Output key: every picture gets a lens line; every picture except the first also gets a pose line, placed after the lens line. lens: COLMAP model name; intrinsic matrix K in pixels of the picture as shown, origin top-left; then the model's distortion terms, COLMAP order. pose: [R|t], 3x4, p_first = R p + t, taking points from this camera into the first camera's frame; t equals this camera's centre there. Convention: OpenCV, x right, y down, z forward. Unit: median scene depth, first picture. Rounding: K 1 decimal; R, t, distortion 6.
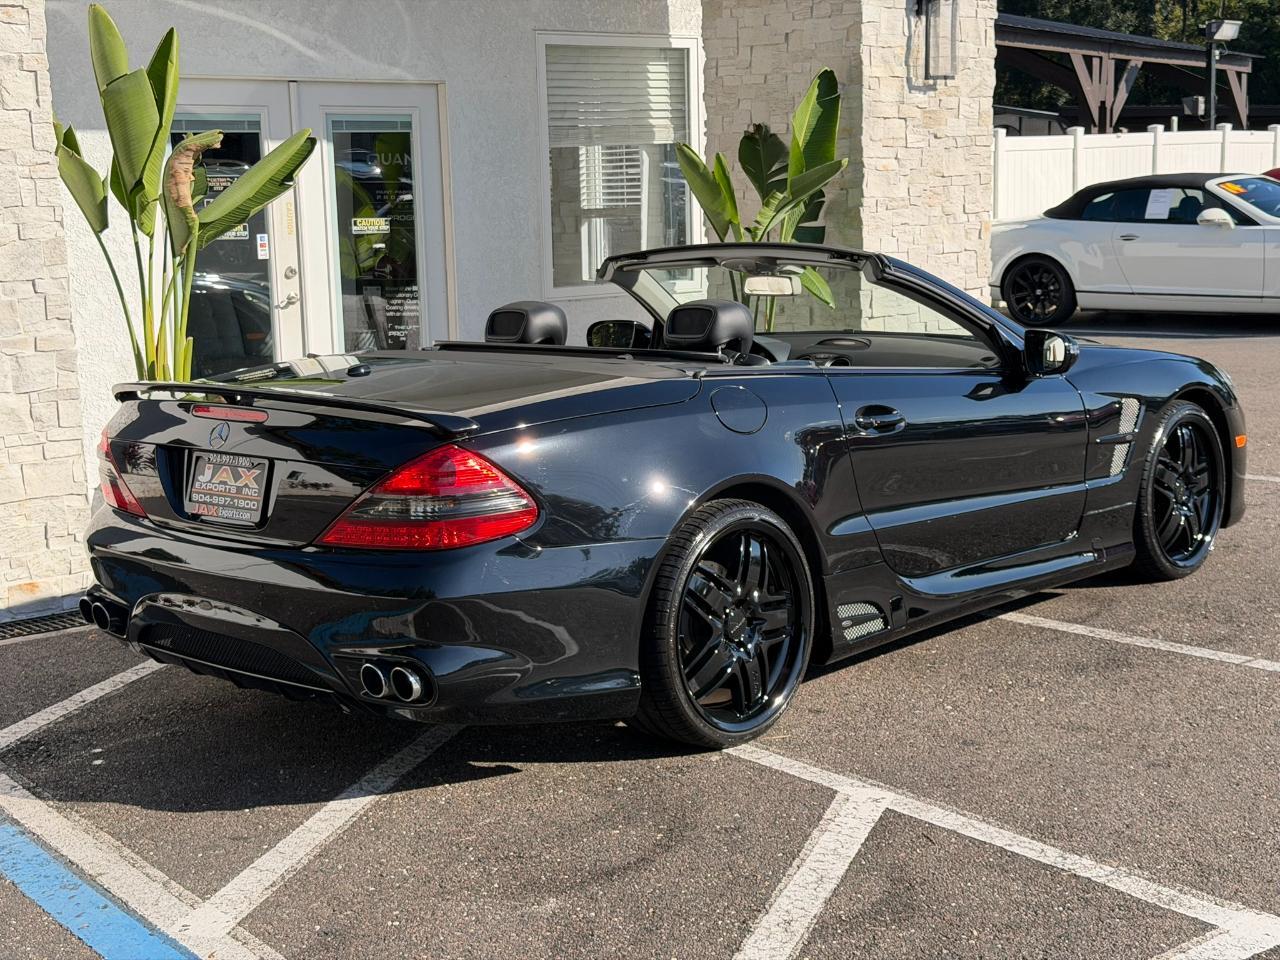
lens RADIAL K [[1776.1, 0, 640.0], [0, 1776.1, 480.0], [0, 0, 1]] dist [0.147669, -0.216641]
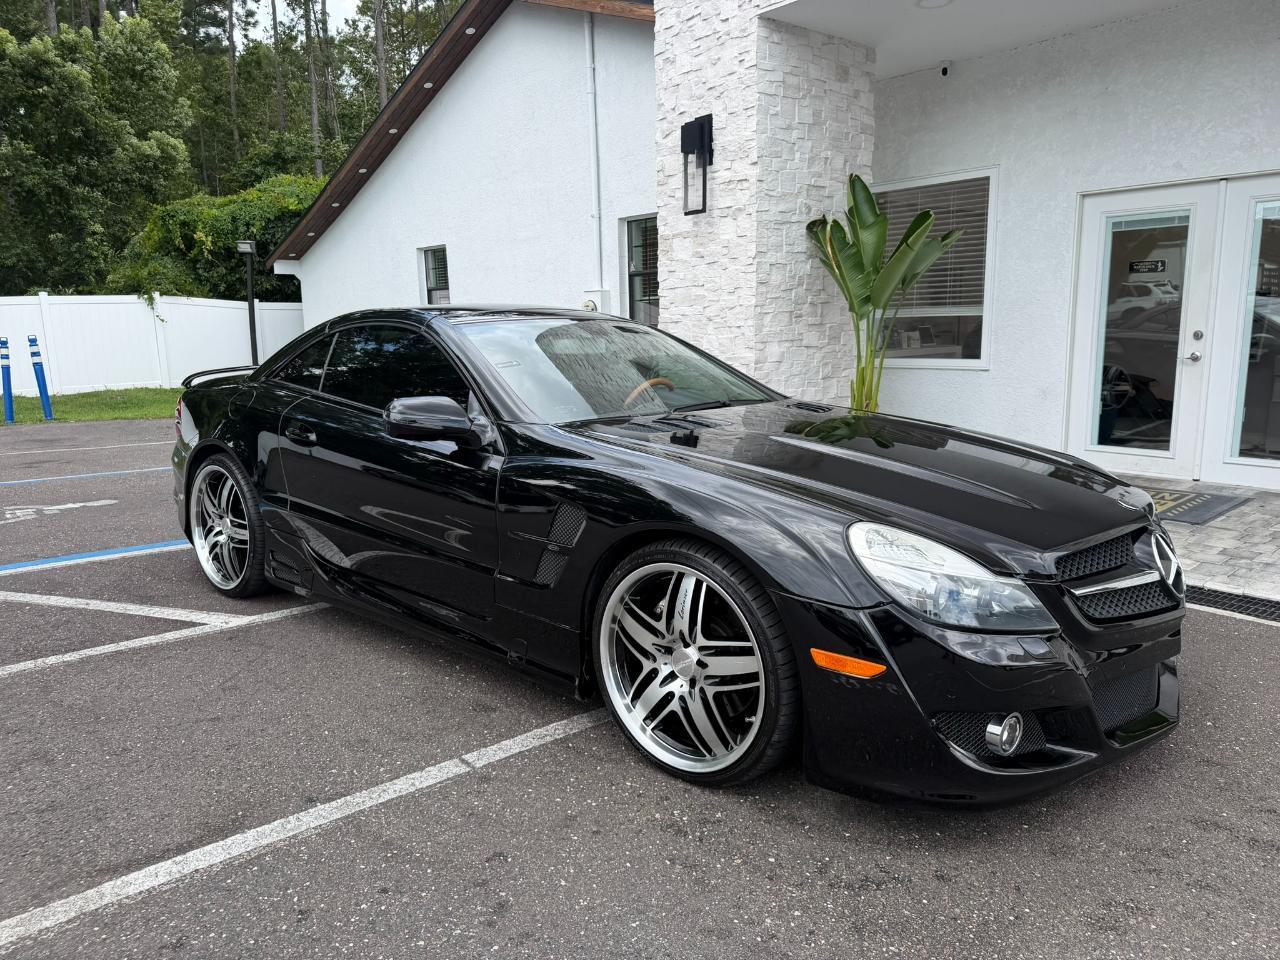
lens RADIAL K [[897.8, 0, 640.5], [0, 897.8, 493.4], [0, 0, 1]] dist [0.042206, -0.054596]
pose [[0.026136, 0.210417, -0.977262, 0.631251], [-0.147321, 0.967733, 0.204425, -0.117925], [0.988743, 0.138628, 0.056291, 0.859942]]
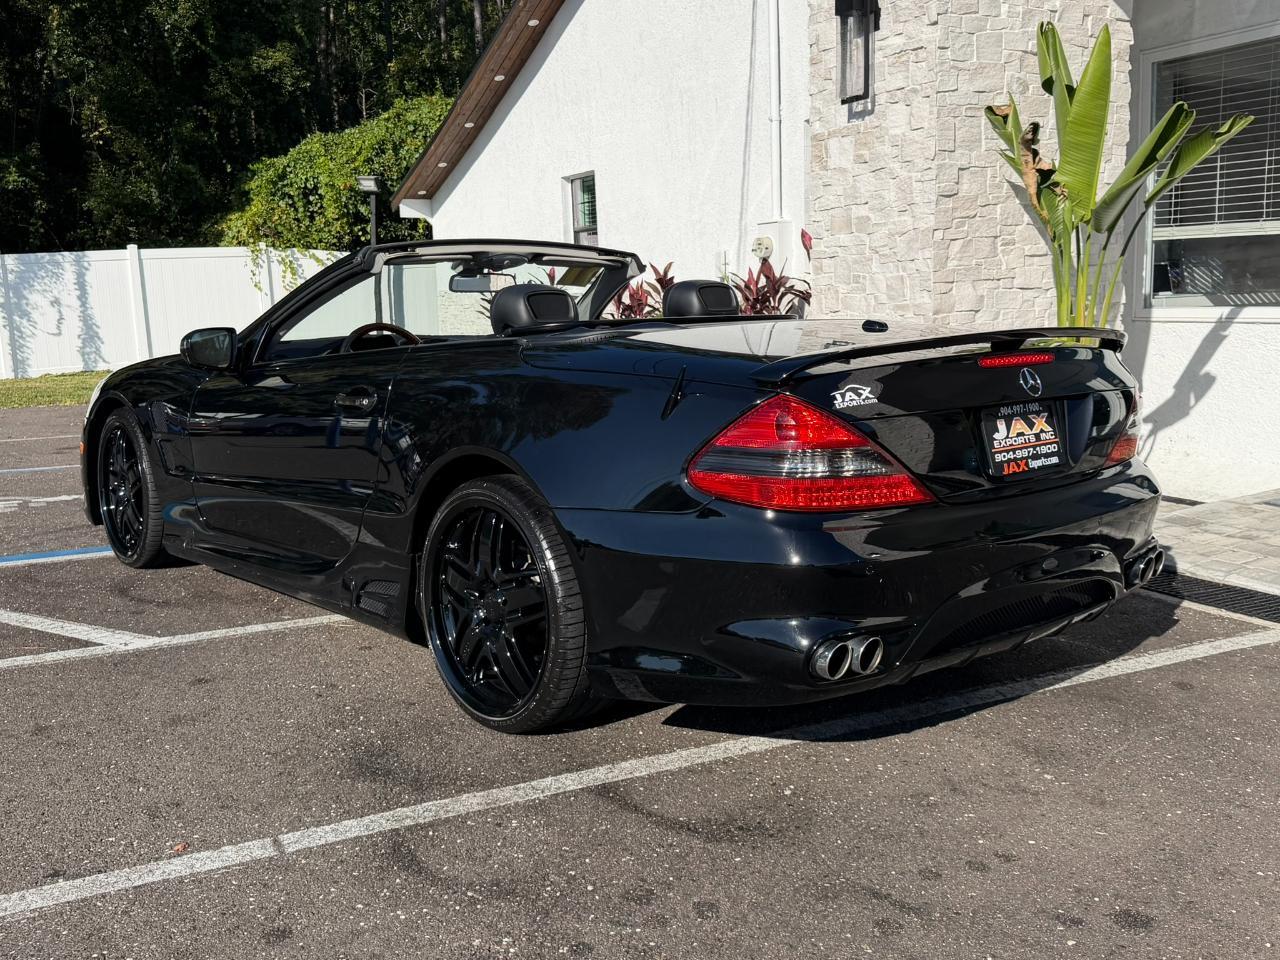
lens RADIAL K [[1218.7, 0, 640.0], [0, 1218.7, 480.0], [0, 0, 1]] dist [0.153137, -0.297743]
pose [[-0.201091, 0.184021, -0.962133, 0.601031], [-0.121775, 0.969881, 0.210954, -0.119563], [0.971974, 0.159585, -0.172625, 0.979743]]
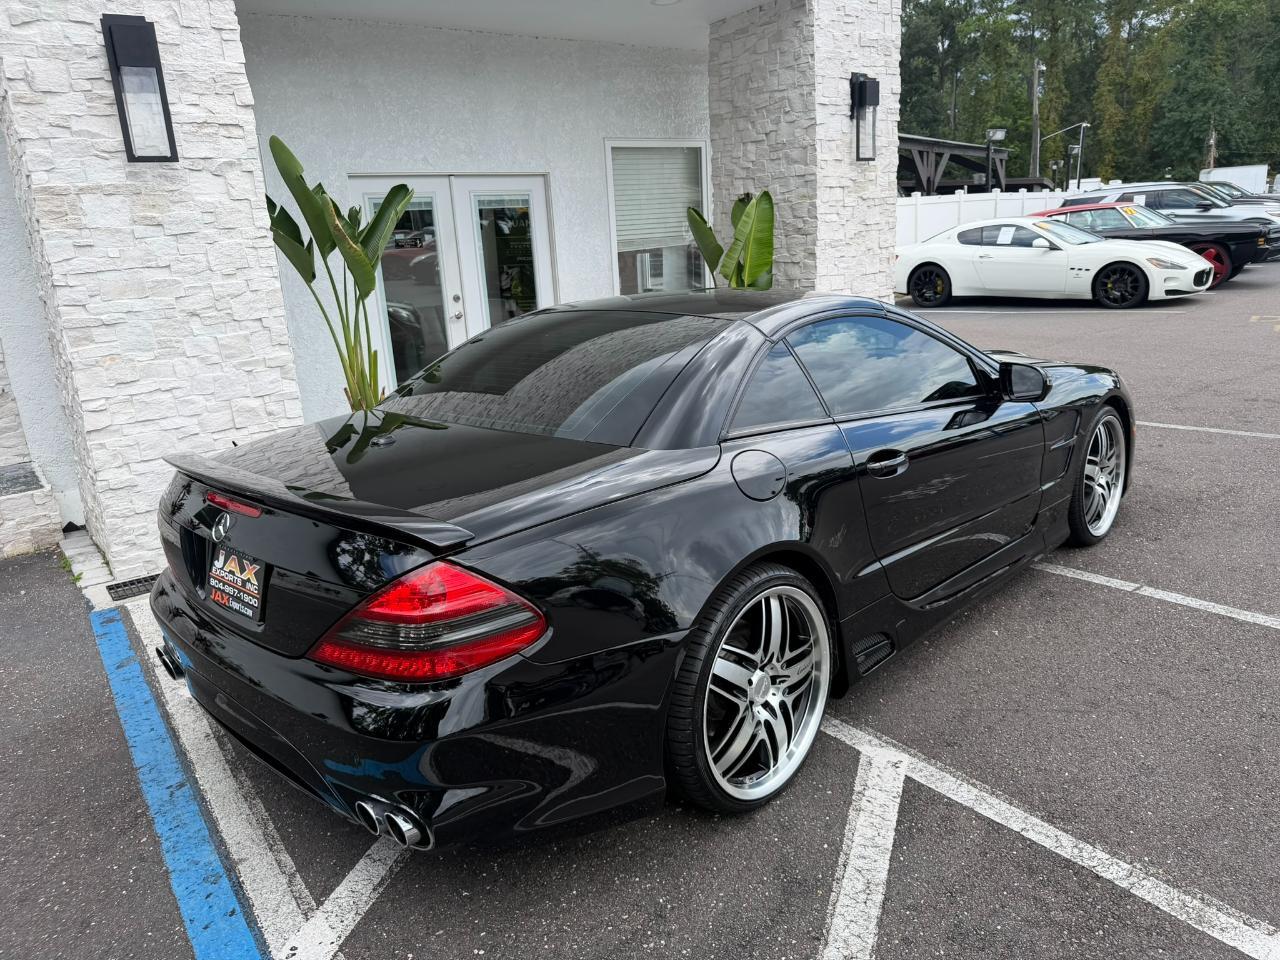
lens RADIAL K [[907.5, 0, 647.9], [0, 907.5, 470.2], [0, 0, 1]] dist [0.031733, -0.052016]
pose [[0.999409, -0.021980, -0.026447, -0.007946], [0.024363, 0.995327, 0.093439, -0.050088], [0.024269, -0.094028, 0.995274, 0.263314]]
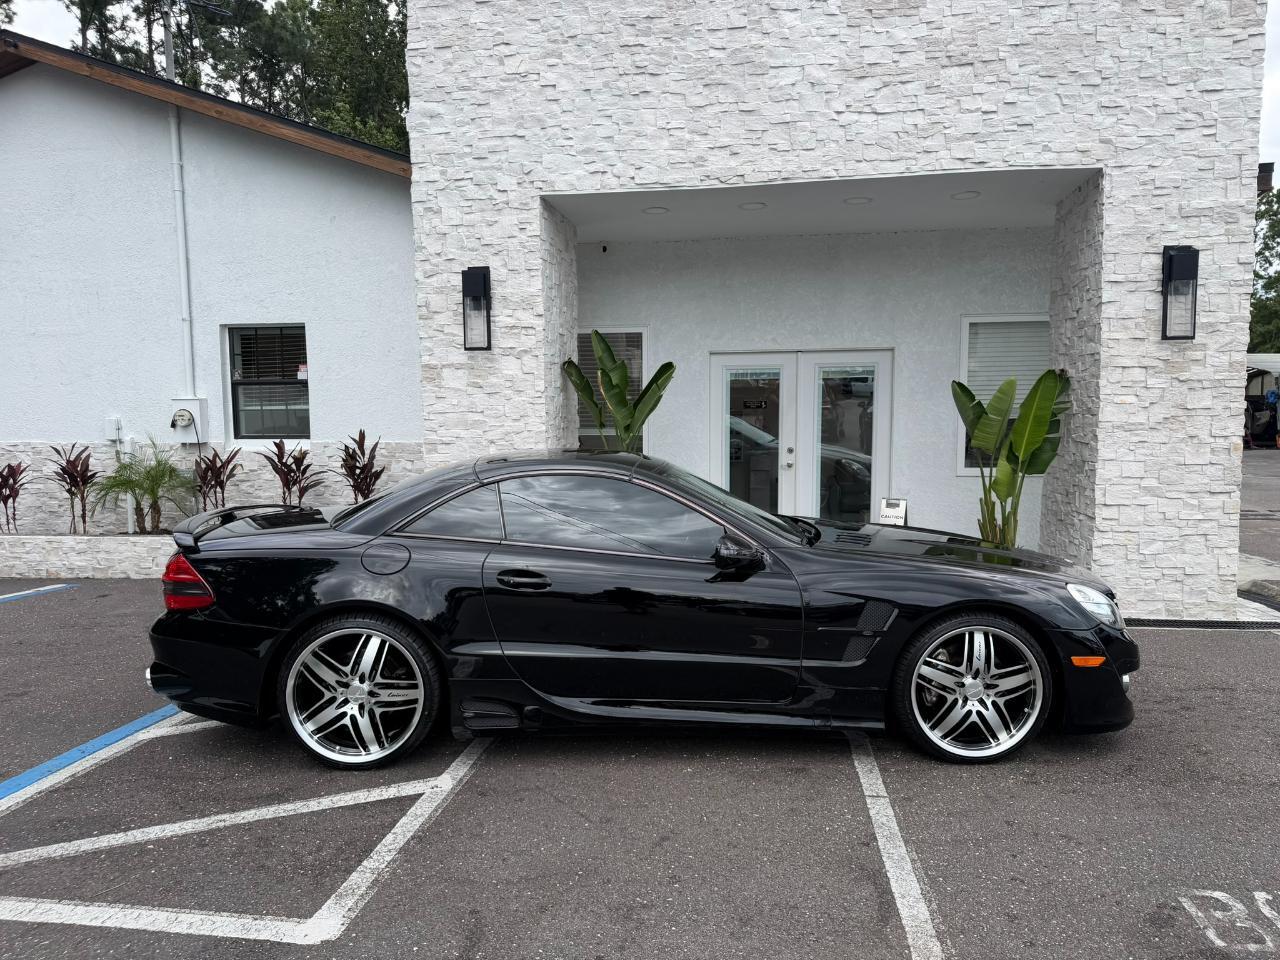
lens RADIAL K [[890.3, 0, 646.9], [0, 890.3, 486.8], [0, 0, 1]] dist [0.074449, -0.100427]
pose [[0.693584, 0.089457, -0.714800, 0.548248], [-0.130033, 0.991507, -0.002087, -0.080453], [0.708543, 0.094396, 0.699326, 0.337403]]
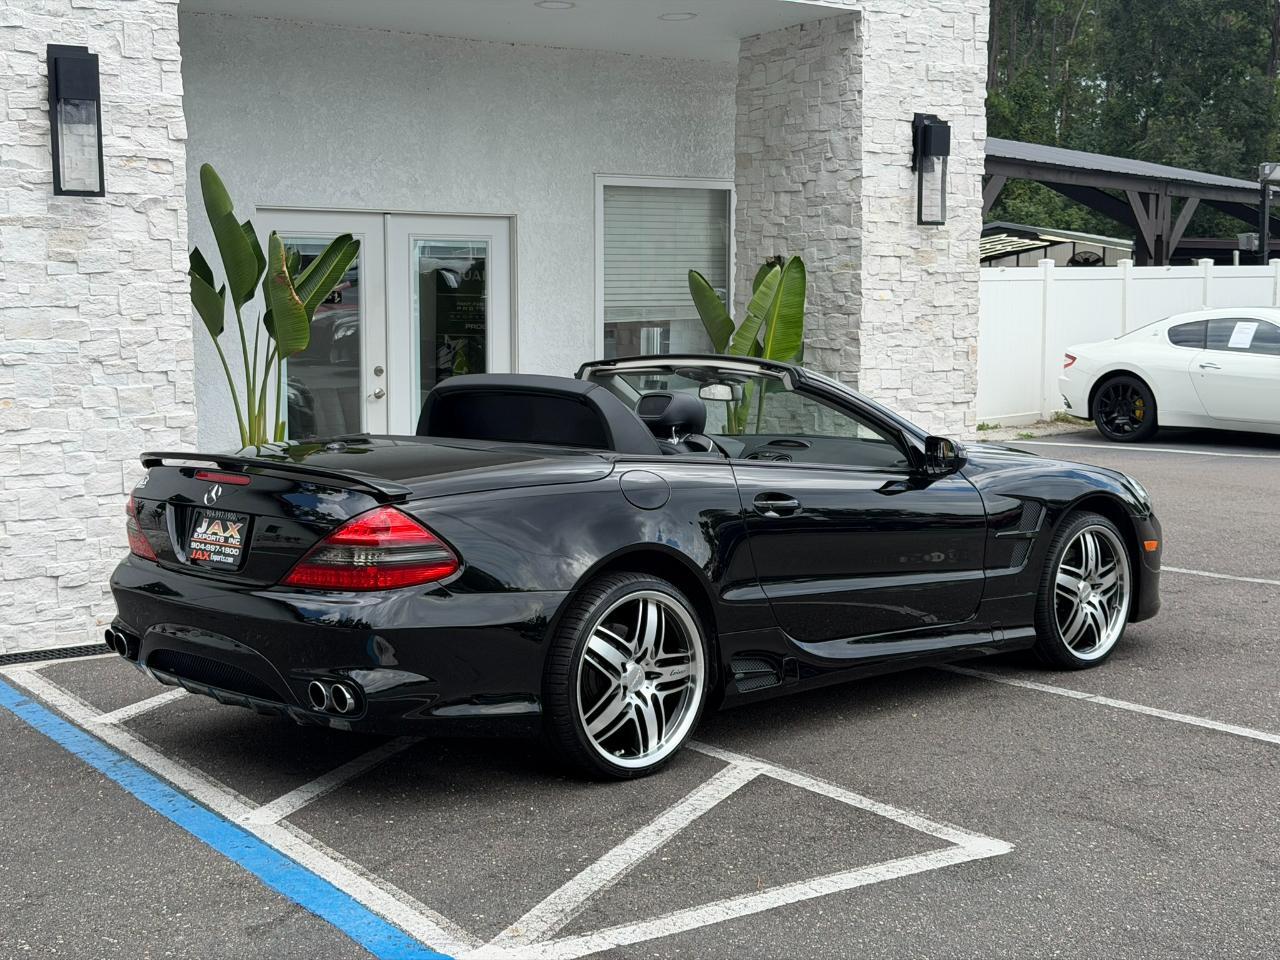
lens RADIAL K [[1776.1, 0, 640.0], [0, 1776.1, 480.0], [0, 0, 1]] dist [0.147669, -0.216641]
pose [[0.997518, 0.033360, -0.062015, 0.077993], [-0.037052, 0.997547, -0.059382, 0.028292], [0.059882, 0.061532, 0.996307, -0.236587]]
